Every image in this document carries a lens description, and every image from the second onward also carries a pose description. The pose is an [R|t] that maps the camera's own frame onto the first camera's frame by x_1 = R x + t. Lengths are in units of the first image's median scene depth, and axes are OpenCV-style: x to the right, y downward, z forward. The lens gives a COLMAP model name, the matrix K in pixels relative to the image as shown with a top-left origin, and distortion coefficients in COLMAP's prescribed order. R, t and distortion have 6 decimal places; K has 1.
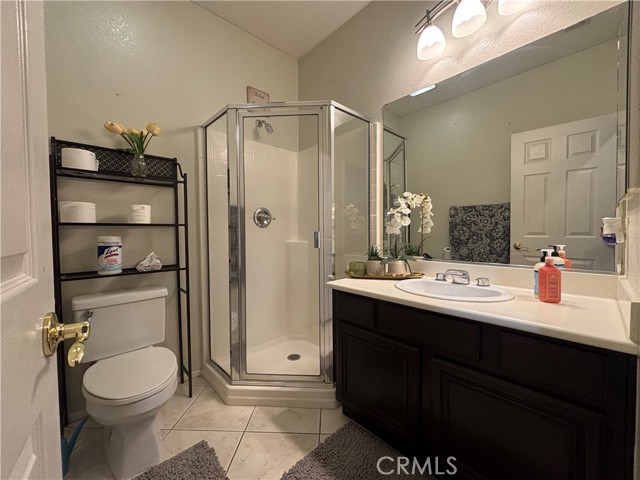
lens RADIAL K [[261.1, 0, 320.1], [0, 261.1, 239.7], [0, 0, 1]] dist [0.001503, 0.000054]
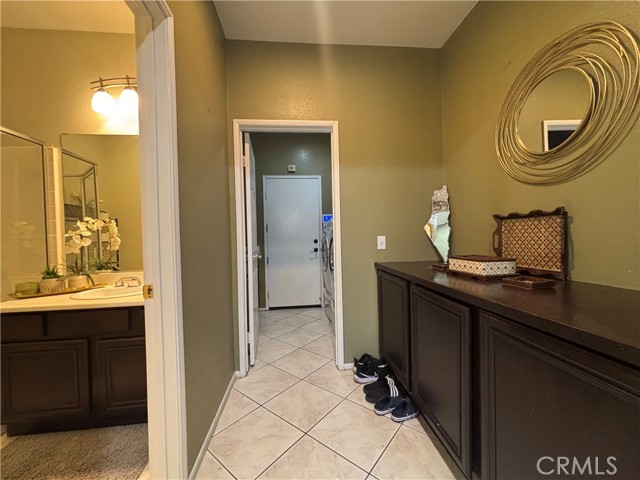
lens RADIAL K [[257.4, 0, 323.7], [0, 257.4, 238.8], [0, 0, 1]] dist [0.001853, -0.000042]
pose [[0.599067, -0.019417, 0.800463, 0.034860], [0.047695, 0.998796, -0.011467, -0.019195], [-0.799277, 0.045047, 0.599272, -0.552937]]
